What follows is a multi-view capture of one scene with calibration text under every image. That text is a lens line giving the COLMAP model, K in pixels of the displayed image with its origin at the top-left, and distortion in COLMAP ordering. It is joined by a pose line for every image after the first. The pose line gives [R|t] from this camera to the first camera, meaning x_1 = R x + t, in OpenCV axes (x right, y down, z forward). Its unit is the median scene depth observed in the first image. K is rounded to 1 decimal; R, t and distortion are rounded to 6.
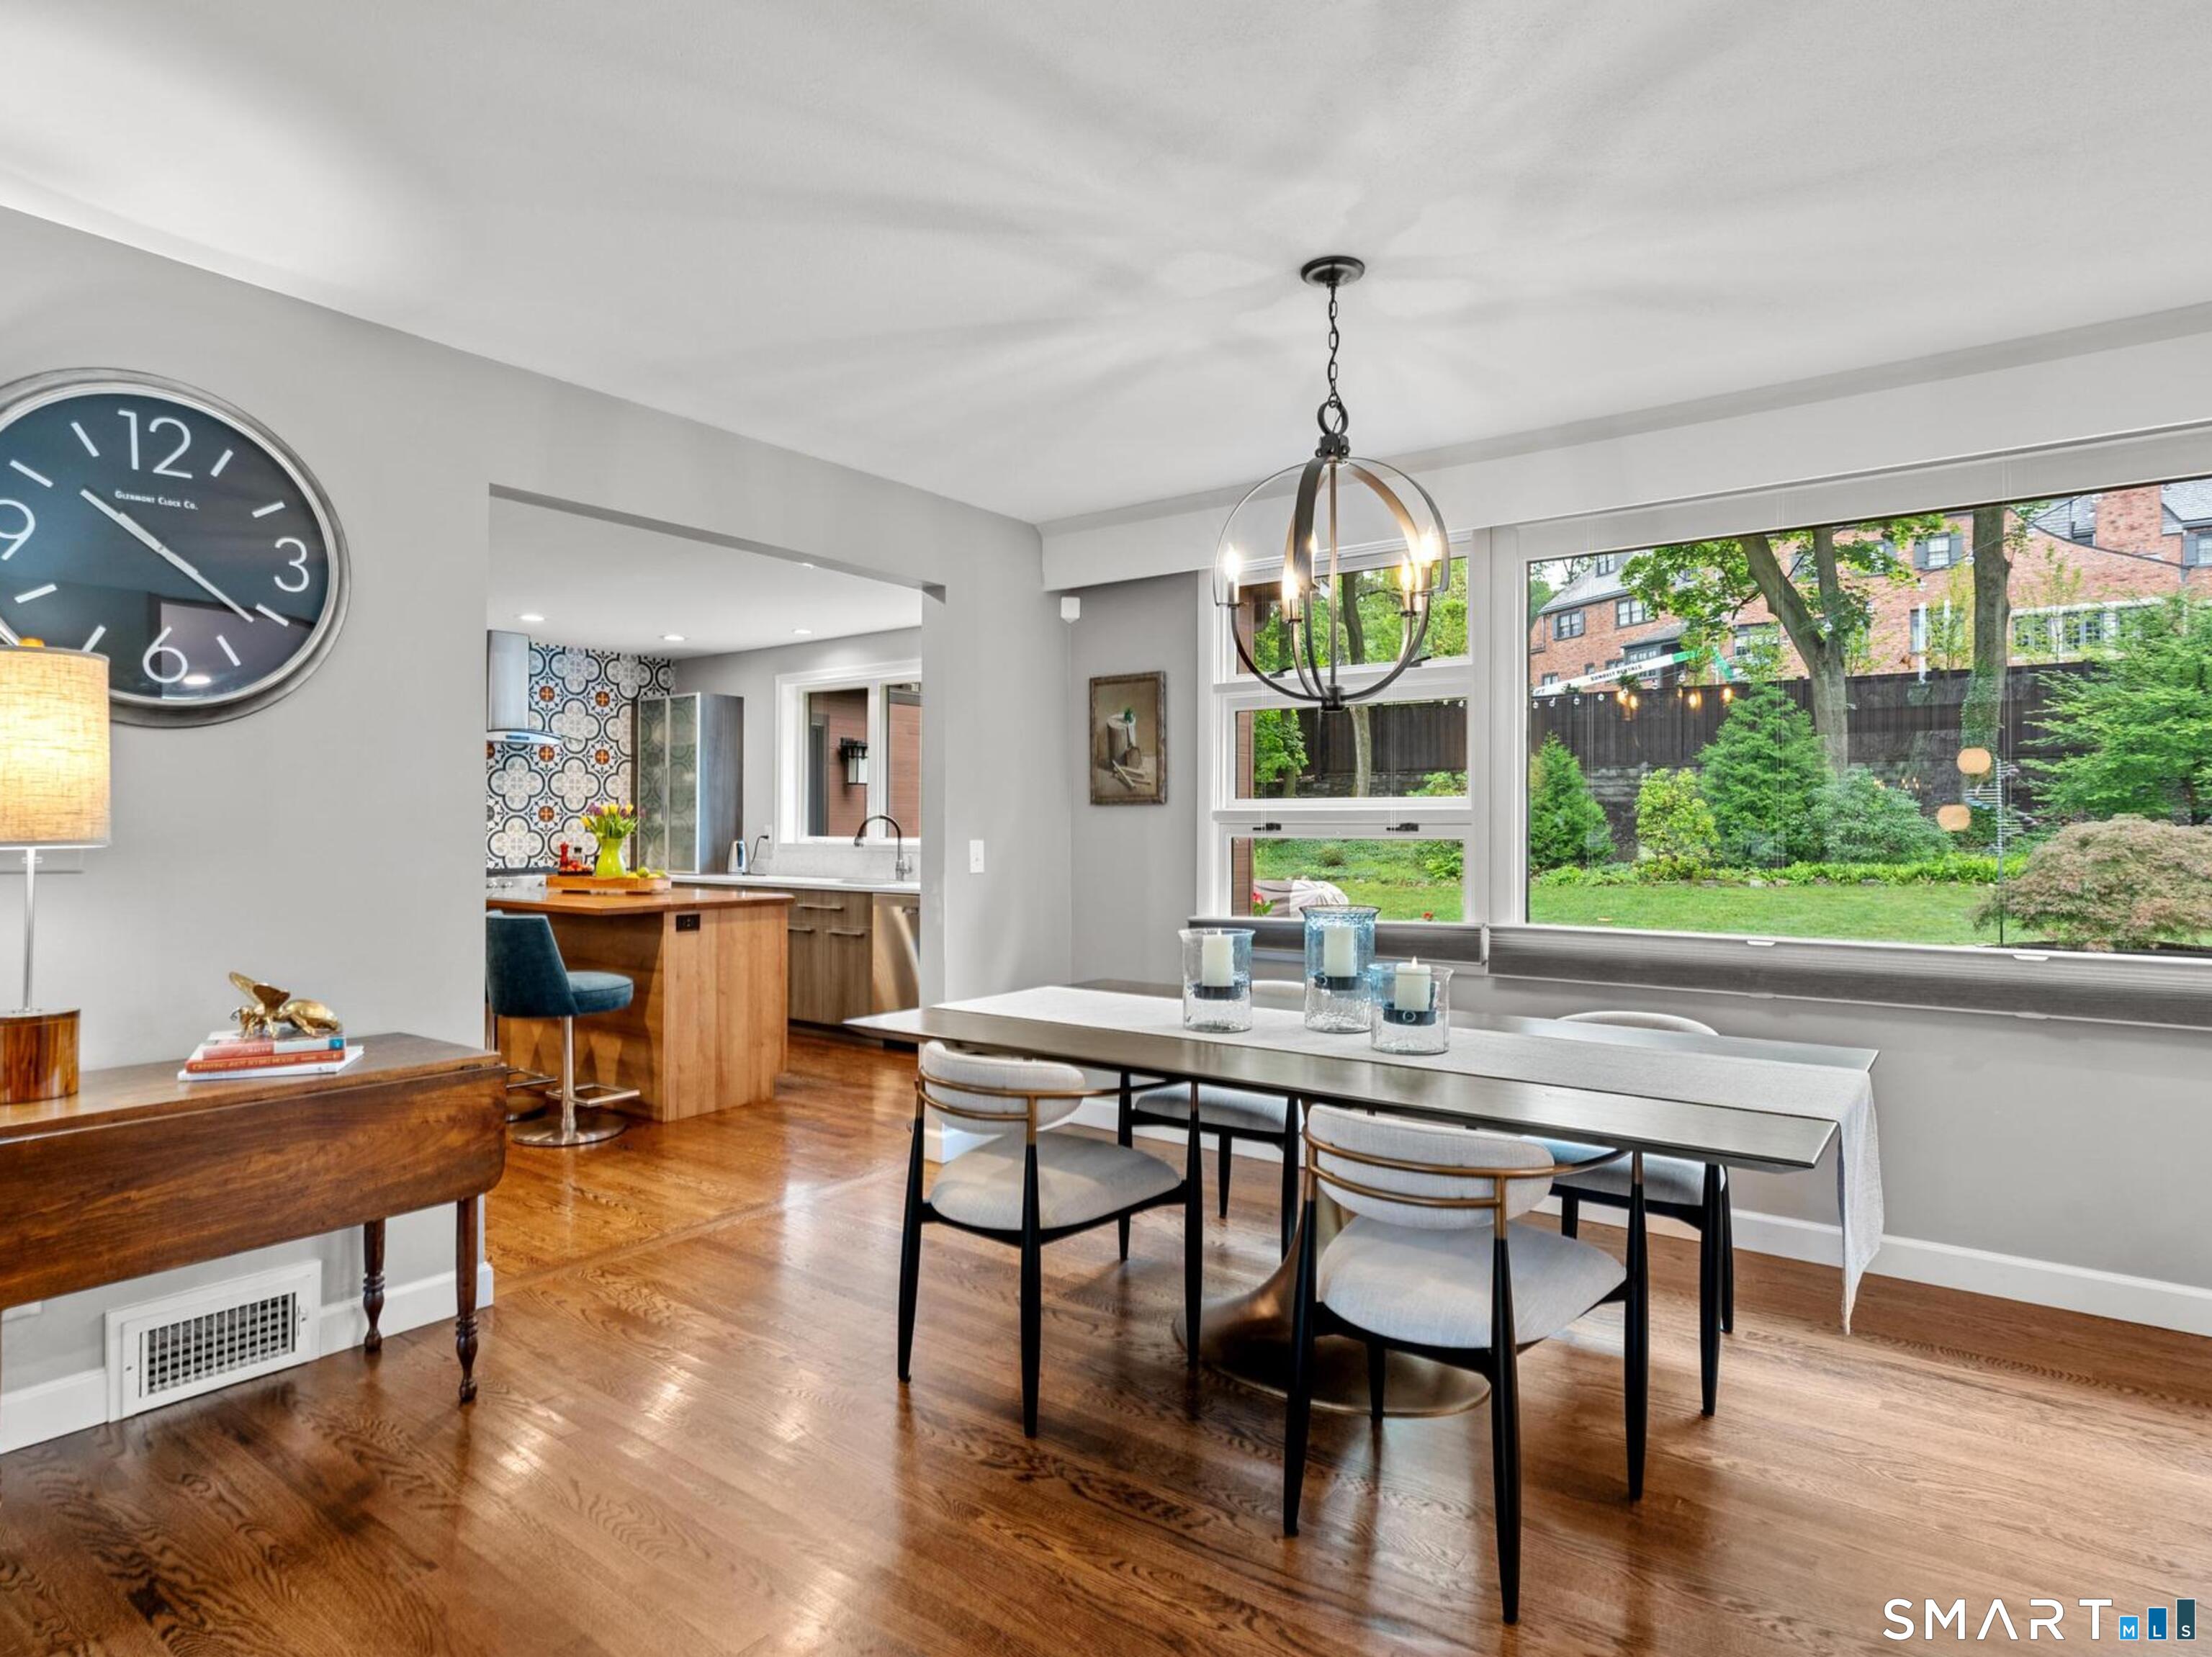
lens RADIAL K [[1201.2, 0, 1100.4], [0, 1201.2, 824.2], [0, 0, 1]] dist [-0.018123, 0.000641]
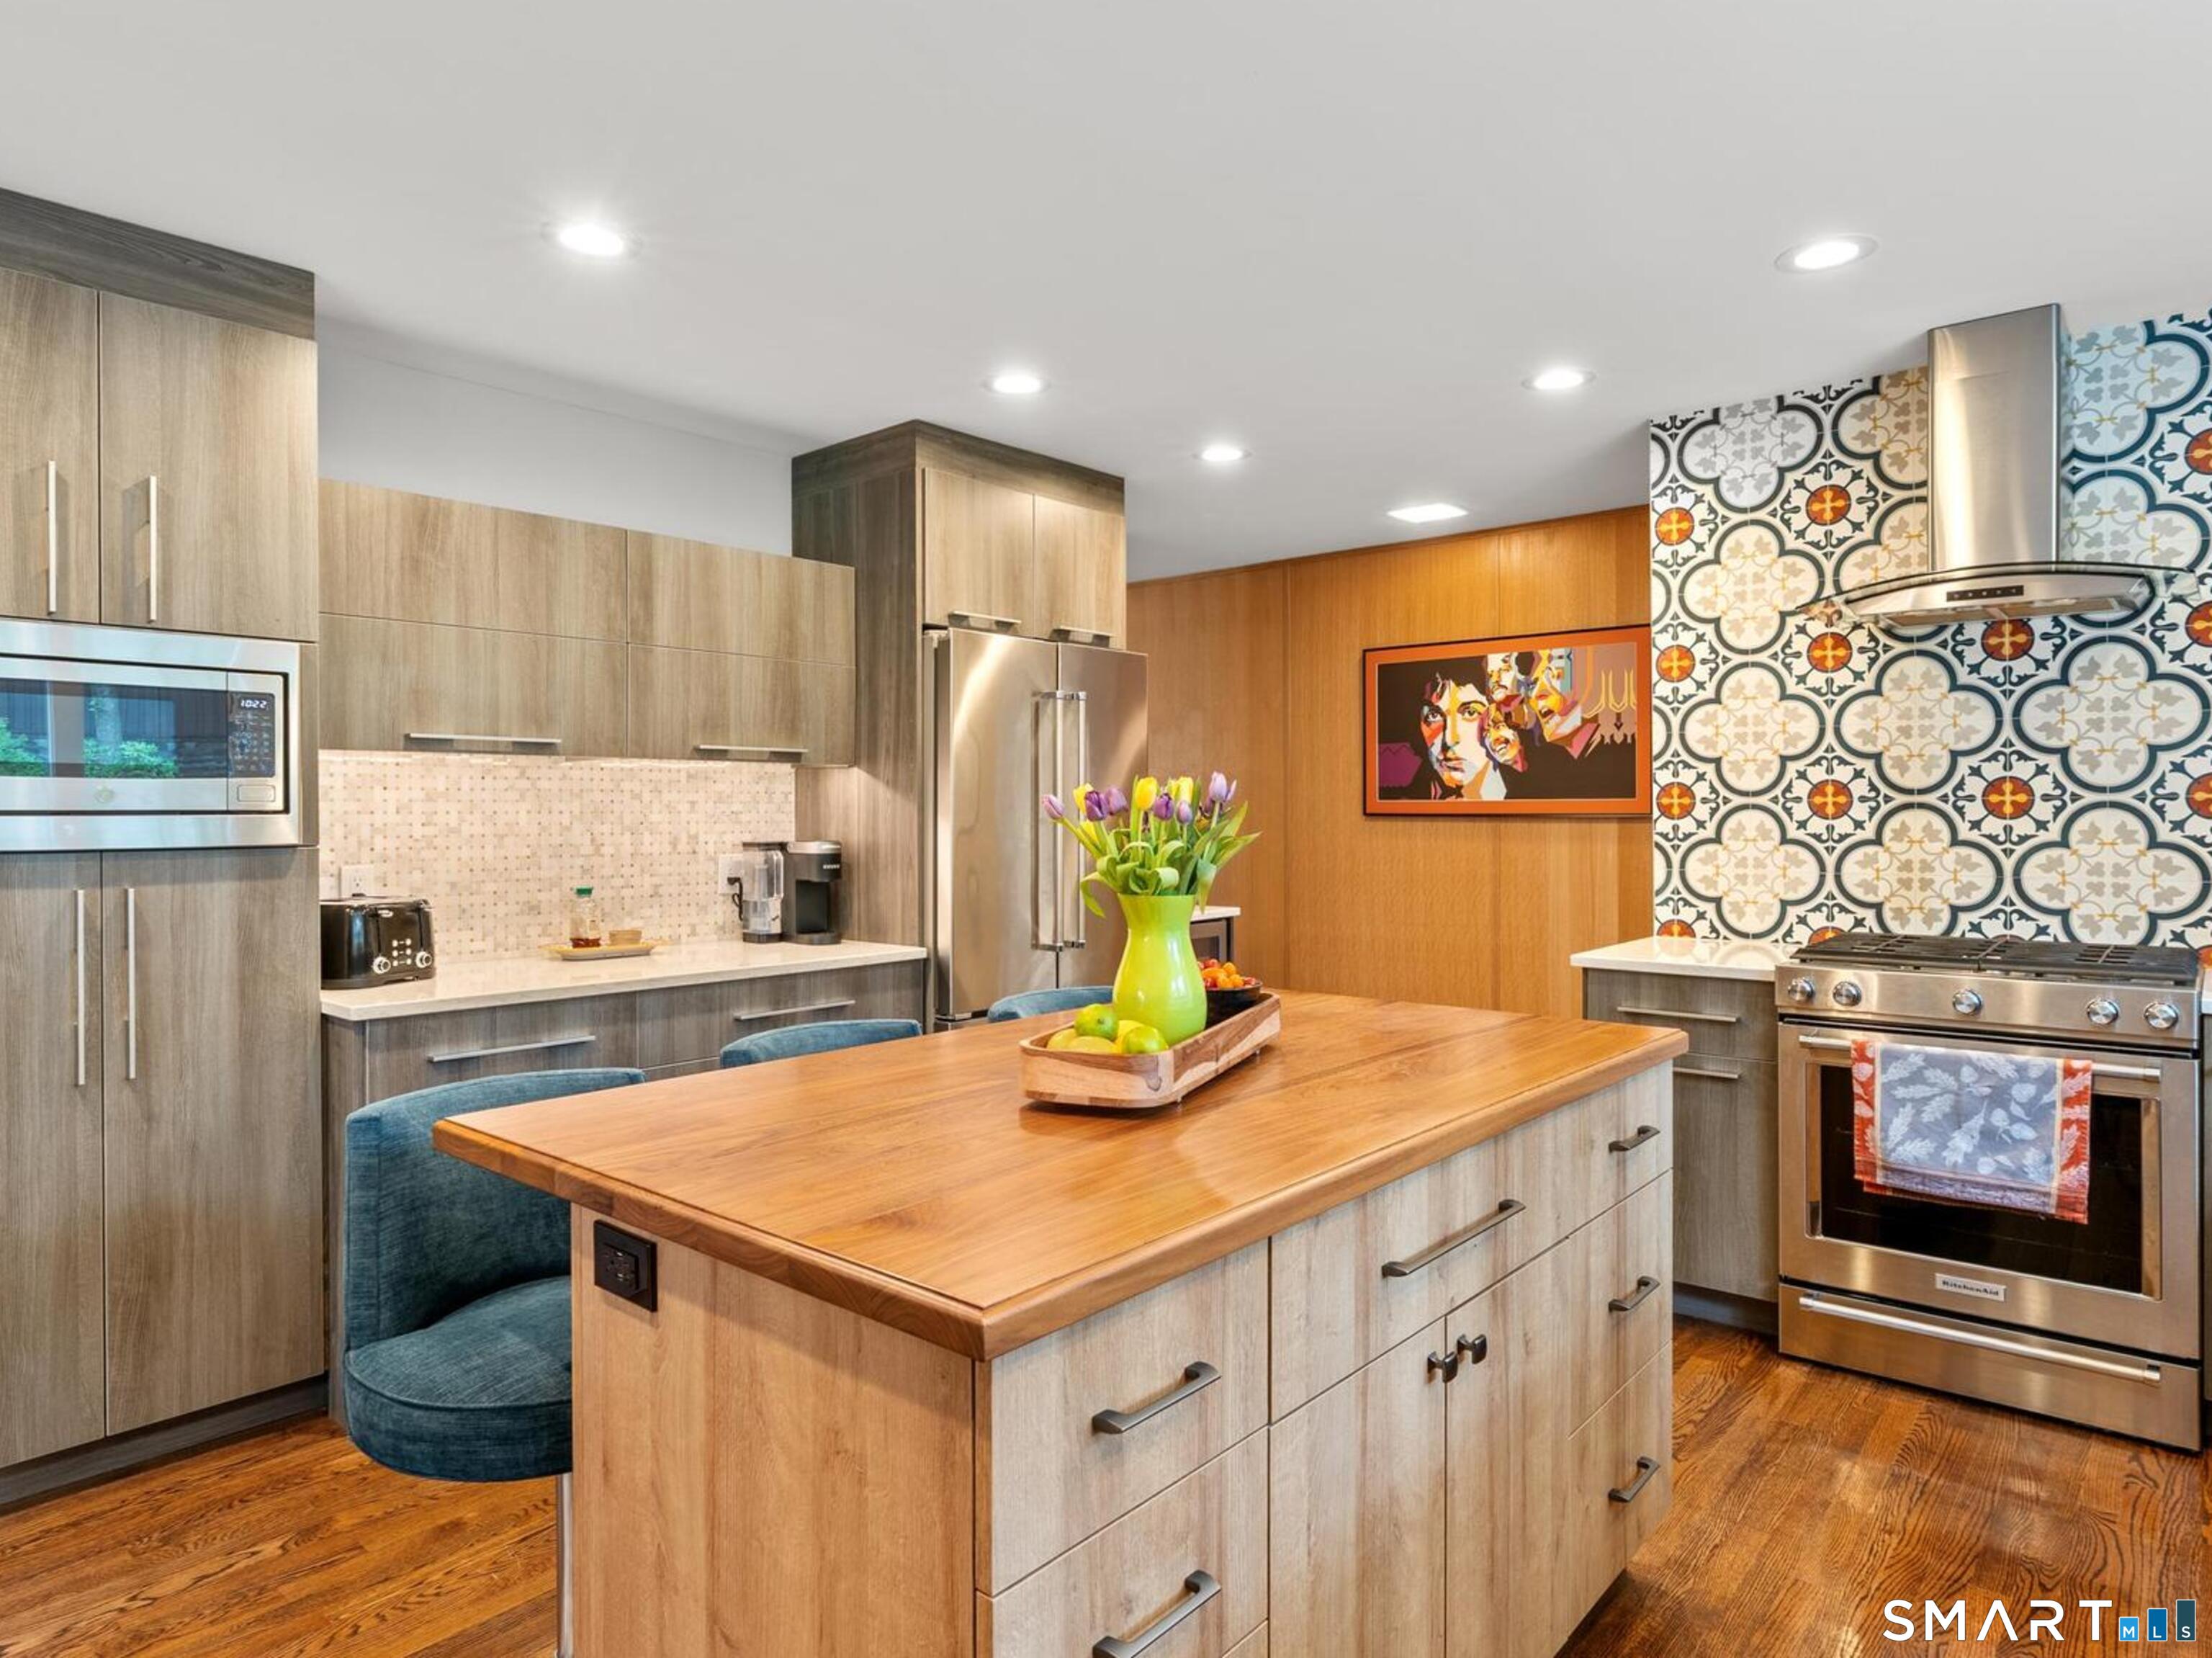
lens RADIAL K [[1318.2, 0, 1082.5], [0, 1318.2, 822.0], [0, 0, 1]] dist [-0.005698, -0.001151]
pose [[-0.091604, 0.004493, -0.995785, -0.054786], [0.006766, 0.999970, 0.003889, -0.004873], [0.995773, -0.006381, -0.091632, 0.698651]]
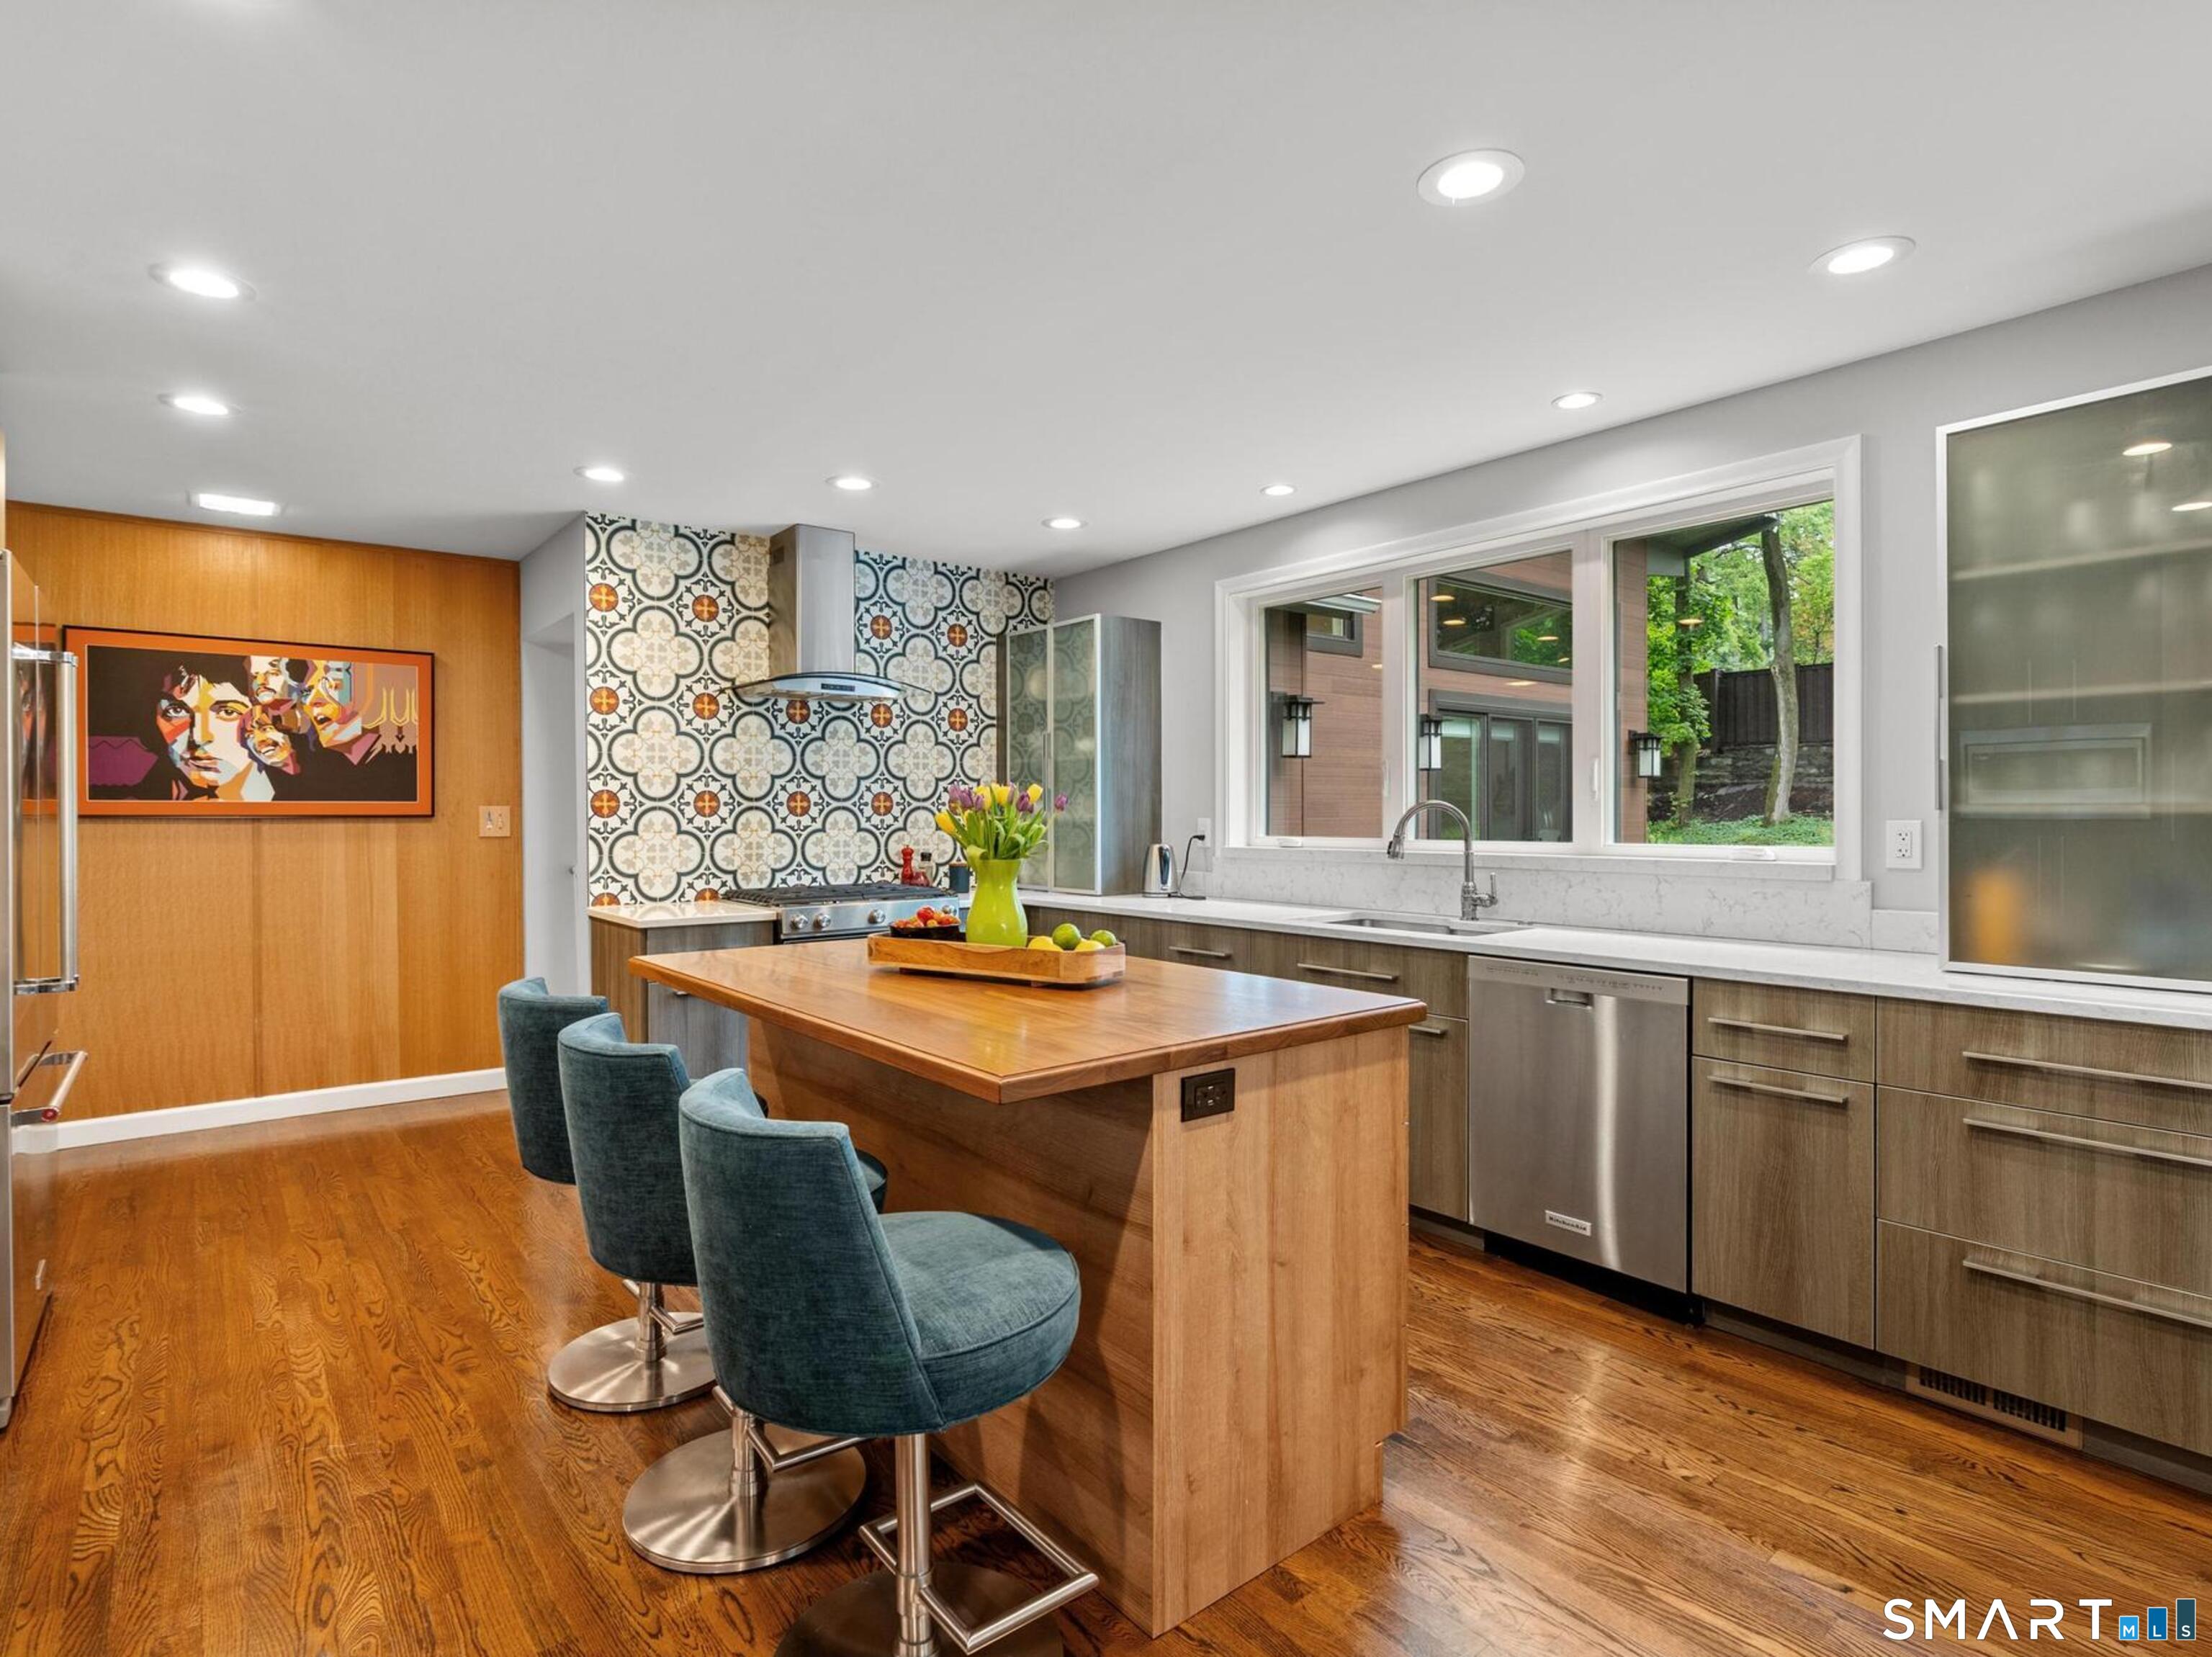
lens RADIAL K [[1141.2, 0, 1085.4], [0, 1141.2, 822.9], [0, 0, 1]] dist [-0.006847, 0.001805]
pose [[0.963765, -0.004535, -0.266713, -0.178365], [0.007929, 0.999901, 0.011651, -0.004549], [0.266634, -0.013344, 0.963705, 0.404164]]
